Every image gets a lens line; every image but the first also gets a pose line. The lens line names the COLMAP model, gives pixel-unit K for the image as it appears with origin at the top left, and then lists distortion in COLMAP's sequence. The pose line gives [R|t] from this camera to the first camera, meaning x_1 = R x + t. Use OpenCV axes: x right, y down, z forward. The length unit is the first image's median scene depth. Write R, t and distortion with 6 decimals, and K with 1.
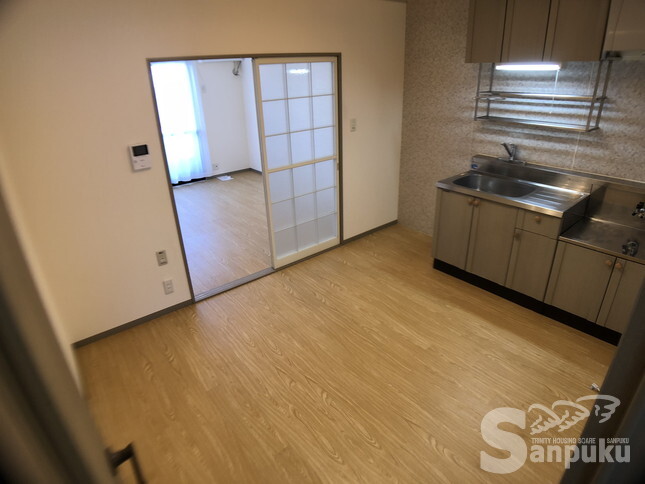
lens RADIAL K [[368.9, 0, 322.5], [0, 368.9, 242.0], [0, 0, 1]] dist [-0.115742, 0.040688]
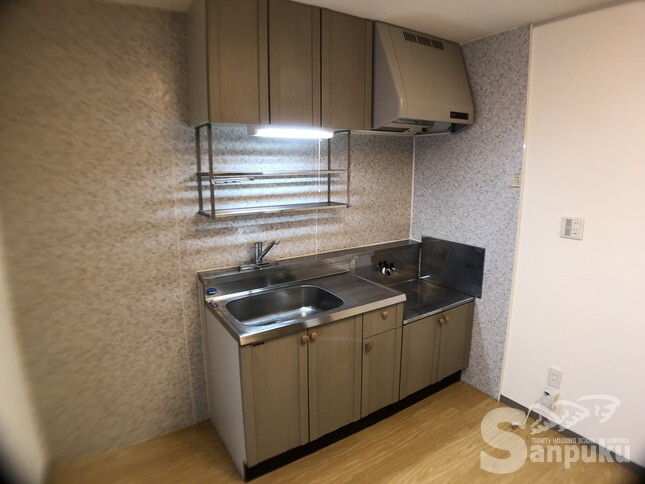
lens RADIAL K [[377.4, 0, 311.8], [0, 377.4, 242.4], [0, 0, 1]] dist [-0.077650, -0.022192]
pose [[0.121352, -0.169936, 0.977955, -0.183995], [0.419950, 0.901506, 0.104541, -0.314824], [-0.899397, 0.398006, 0.180764, 0.788047]]
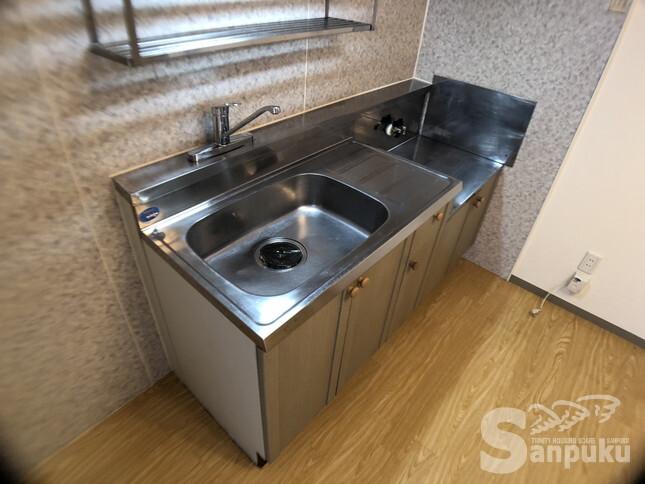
lens RADIAL K [[377.4, 0, 311.8], [0, 377.4, 242.4], [0, 0, 1]] dist [-0.077650, -0.022192]
pose [[-0.156195, -0.583096, 0.797247, 0.143029], [0.380548, 0.709316, 0.593341, -0.373194], [-0.911475, 0.396068, 0.111104, 0.952480]]
